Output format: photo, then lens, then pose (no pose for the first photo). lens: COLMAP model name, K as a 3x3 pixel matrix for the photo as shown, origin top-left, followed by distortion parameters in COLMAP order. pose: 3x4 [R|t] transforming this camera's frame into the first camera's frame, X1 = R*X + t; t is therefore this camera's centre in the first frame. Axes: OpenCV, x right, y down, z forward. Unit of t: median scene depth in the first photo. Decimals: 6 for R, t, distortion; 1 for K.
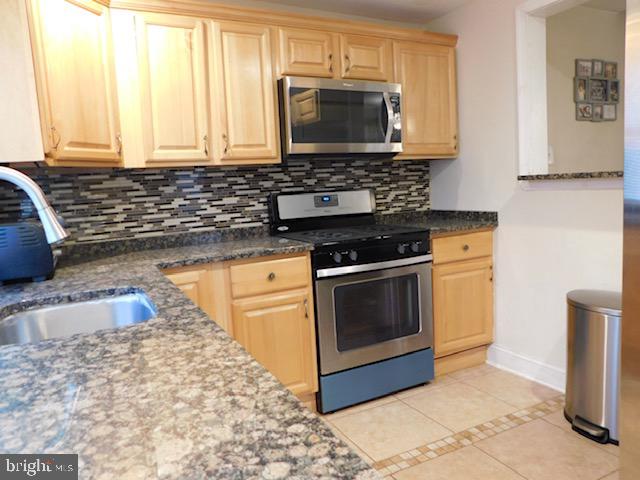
lens RADIAL K [[458.7, 0, 320.0], [0, 458.7, 240.0], [0, 0, 1]] dist [-0.061120, 0.002419]
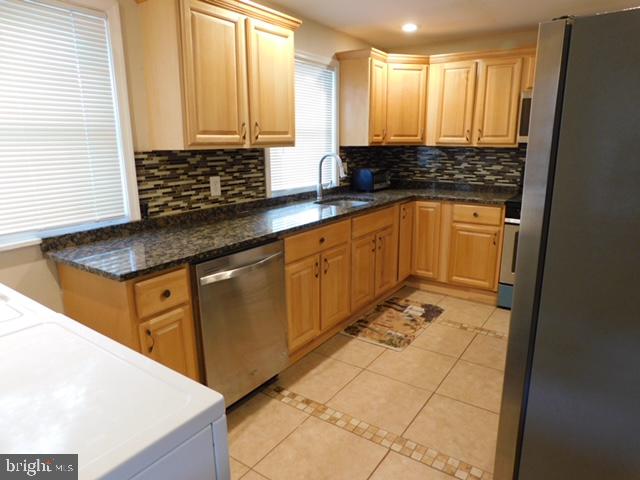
lens RADIAL K [[421.3, 0, 320.0], [0, 421.3, 240.0], [0, 0, 1]] dist [-0.058382, 0.042178]
pose [[0.475657, 0.257015, -0.841246, 0.909732], [-0.128648, 0.966404, 0.222513, -0.098524], [0.870173, 0.002385, 0.492741, -0.286286]]
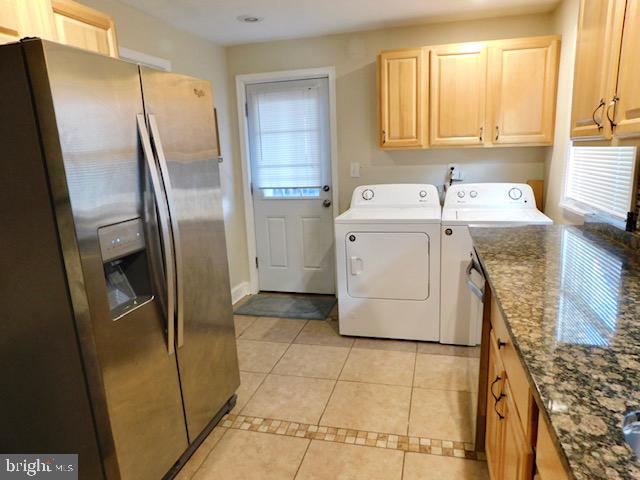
lens RADIAL K [[421.3, 0, 320.0], [0, 421.3, 240.0], [0, 0, 1]] dist [-0.058382, 0.042178]
pose [[-0.740568, -0.039398, 0.670825, -0.195103], [0.171855, 0.953978, 0.245749, -0.145627], [-0.649634, 0.297278, -0.699715, 0.742458]]
